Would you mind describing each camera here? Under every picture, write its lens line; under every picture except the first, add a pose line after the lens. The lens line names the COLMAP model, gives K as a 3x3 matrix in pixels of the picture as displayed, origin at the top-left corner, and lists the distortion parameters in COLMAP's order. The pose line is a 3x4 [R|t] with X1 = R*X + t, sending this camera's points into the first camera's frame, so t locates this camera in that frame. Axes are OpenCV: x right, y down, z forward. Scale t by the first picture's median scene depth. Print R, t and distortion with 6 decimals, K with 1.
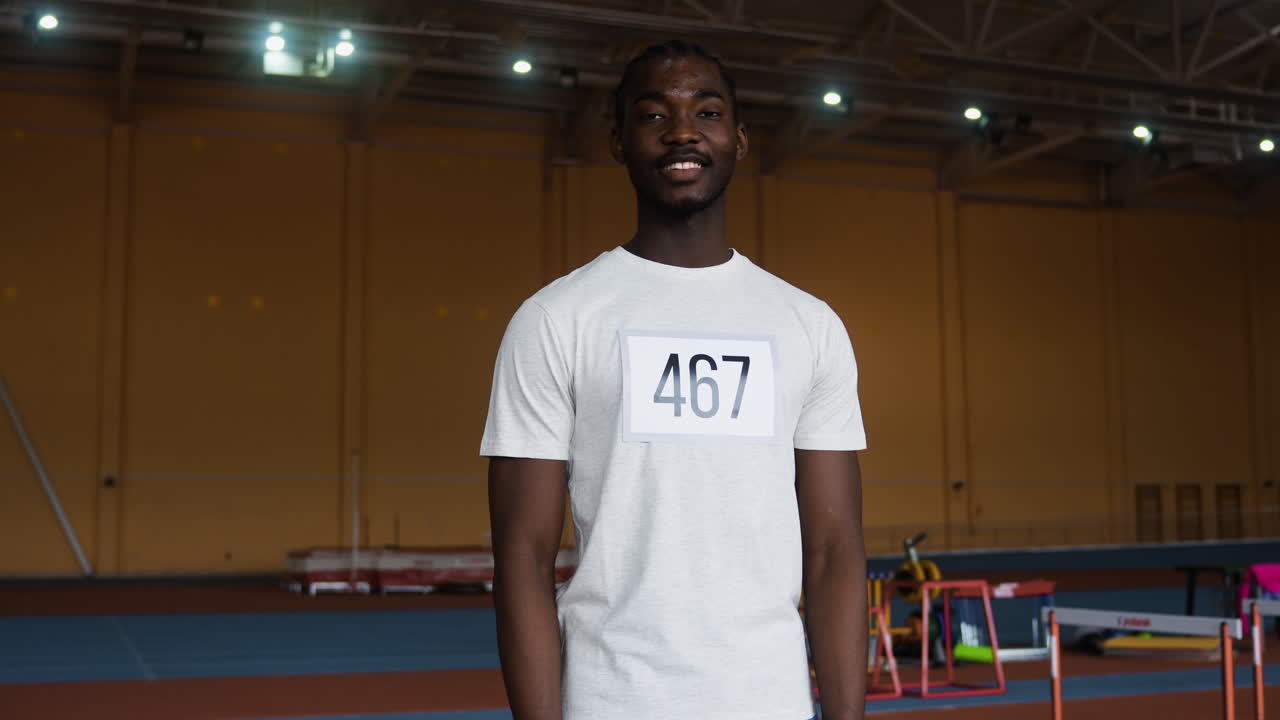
lens RADIAL K [[1621.4, 0, 640.0], [0, 1621.4, 360.0], [0, 0, 1]] dist [-0.010768, 0.023551]
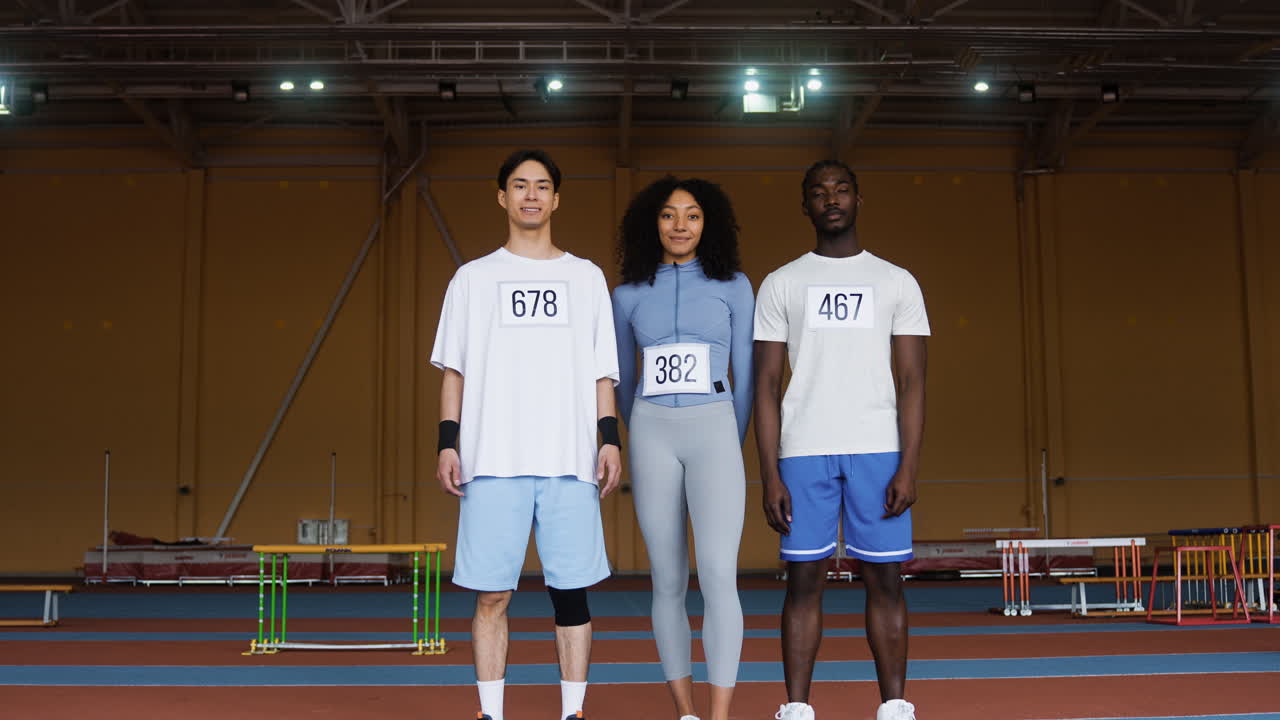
lens RADIAL K [[1621.4, 0, 640.0], [0, 1621.4, 360.0], [0, 0, 1]] dist [-0.010768, 0.023551]
pose [[0.953097, -0.044794, -0.299334, 0.060996], [0.041199, 0.998983, -0.018313, 0.016361], [0.299849, 0.005121, 0.953973, -0.176191]]
